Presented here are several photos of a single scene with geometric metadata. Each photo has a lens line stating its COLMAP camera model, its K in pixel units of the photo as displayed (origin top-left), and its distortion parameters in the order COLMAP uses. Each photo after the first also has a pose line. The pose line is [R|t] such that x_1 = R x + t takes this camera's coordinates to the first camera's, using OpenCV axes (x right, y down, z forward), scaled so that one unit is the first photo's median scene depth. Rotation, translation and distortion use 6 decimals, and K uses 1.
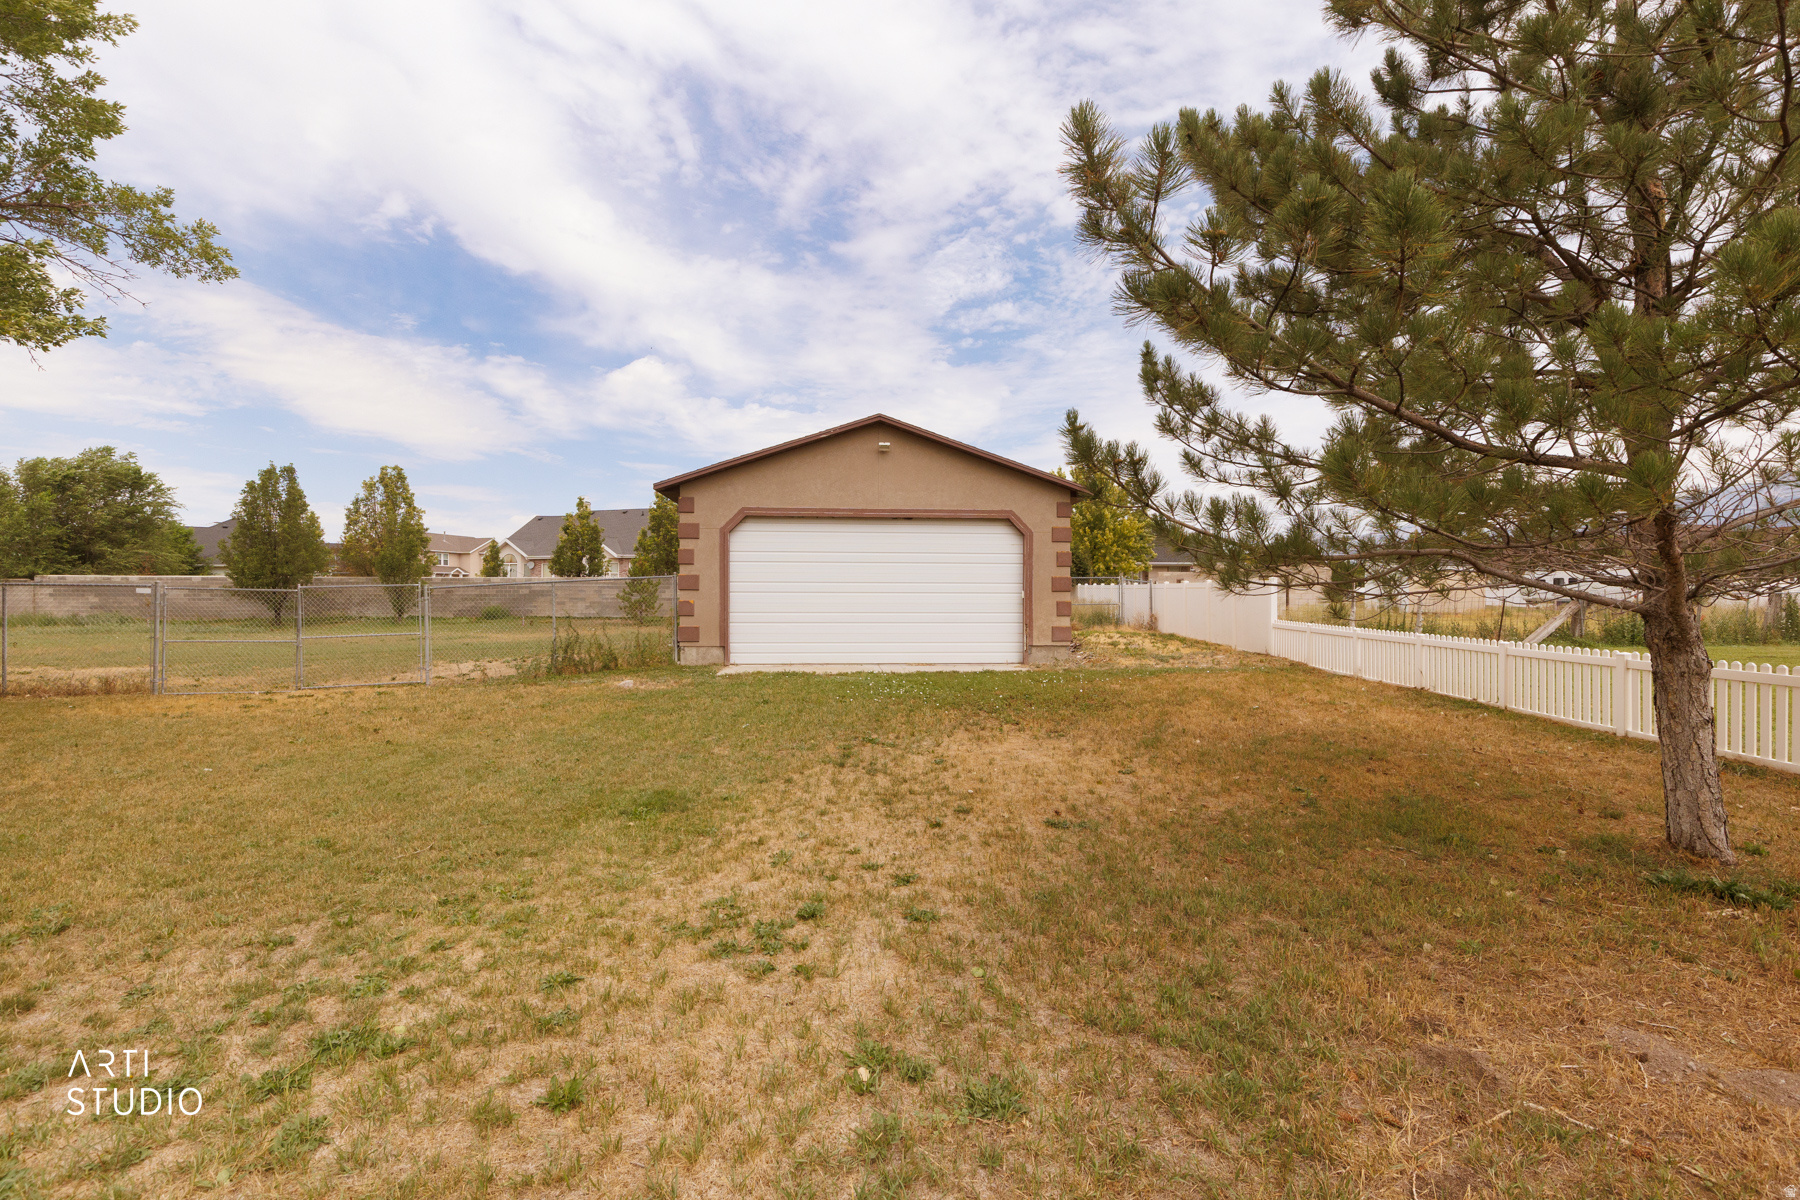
lens RADIAL K [[810.9, 0, 913.3], [0, 810.9, 598.6], [0, 0, 1]] dist [0.003526, 0.000536]
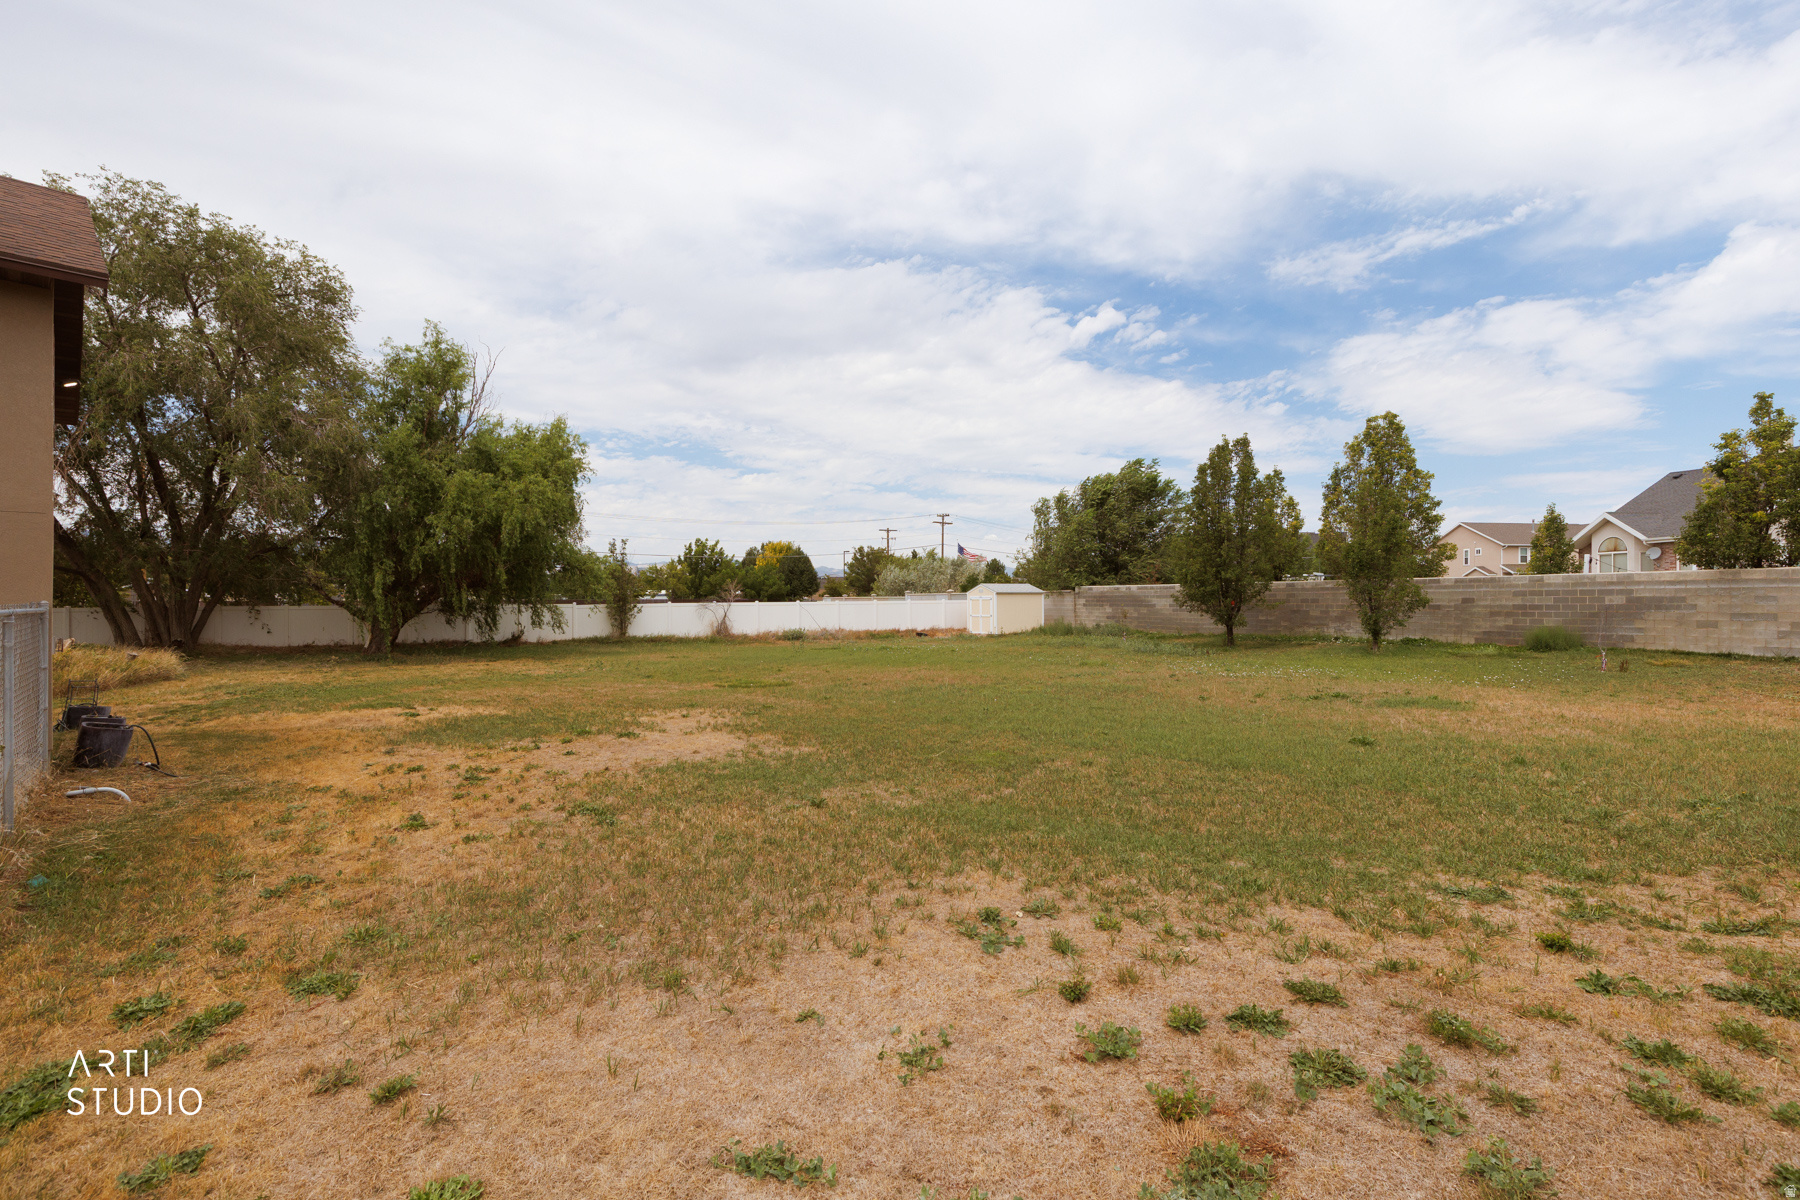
lens RADIAL K [[810.9, 0, 901.3], [0, 810.9, 599.2], [0, 0, 1]] dist [0.003526, 0.000536]
pose [[0.354713, -0.004671, -0.934964, -0.155713], [0.001748, 0.999989, -0.004332, -0.007871], [0.934974, -0.000097, 0.354717, 0.389335]]
